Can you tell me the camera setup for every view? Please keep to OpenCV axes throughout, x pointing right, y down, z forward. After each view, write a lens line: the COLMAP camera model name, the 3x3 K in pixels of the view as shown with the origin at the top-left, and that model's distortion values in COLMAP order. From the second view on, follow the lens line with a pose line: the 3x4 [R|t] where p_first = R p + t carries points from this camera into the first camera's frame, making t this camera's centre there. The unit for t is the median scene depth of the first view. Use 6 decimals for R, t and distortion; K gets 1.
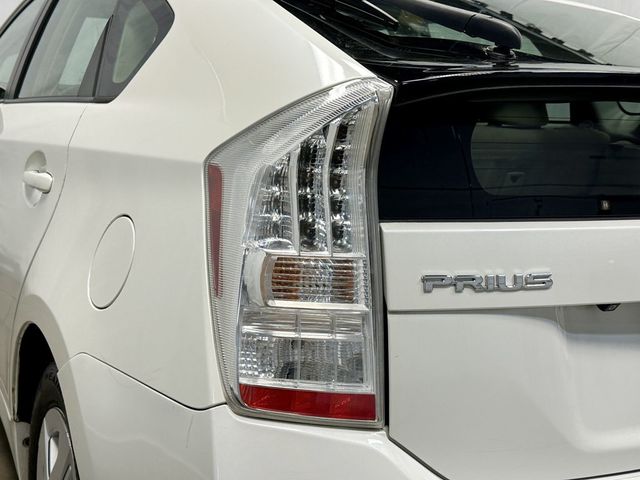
lens RADIAL K [[900.4, 0, 320.0], [0, 900.4, 240.0], [0, 0, 1]] dist [0.038333, 0.018015]
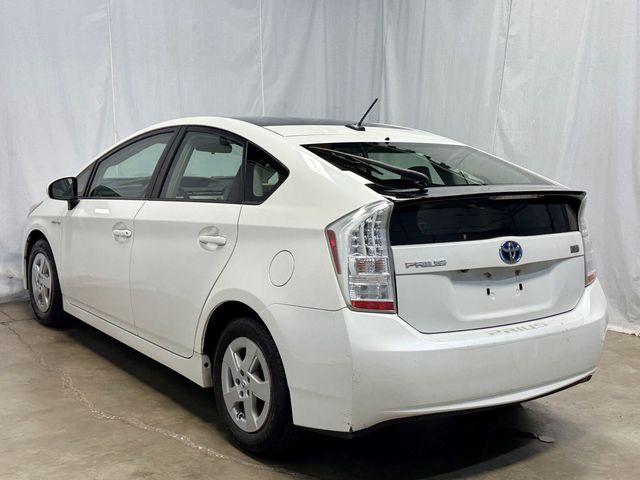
lens RADIAL K [[900.4, 0, 320.0], [0, 900.4, 240.0], [0, 0, 1]] dist [0.038333, 0.018015]
pose [[0.989664, -0.057908, 0.131194, -0.566783], [0.064348, 0.996895, -0.045383, 0.082824], [-0.128159, 0.053356, 0.990317, -1.986806]]
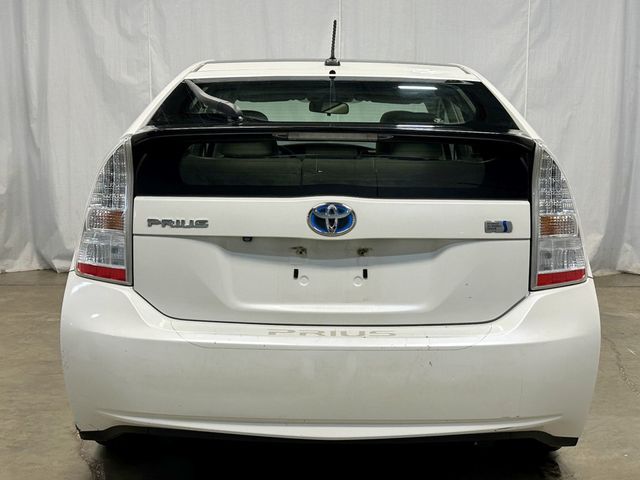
lens RADIAL K [[900.4, 0, 320.0], [0, 900.4, 240.0], [0, 0, 1]] dist [0.038333, 0.018015]
pose [[0.877305, 0.011700, -0.479791, 1.573679], [-0.044430, 0.997390, -0.056918, 0.200908], [0.477873, 0.071252, 0.875535, -0.775714]]
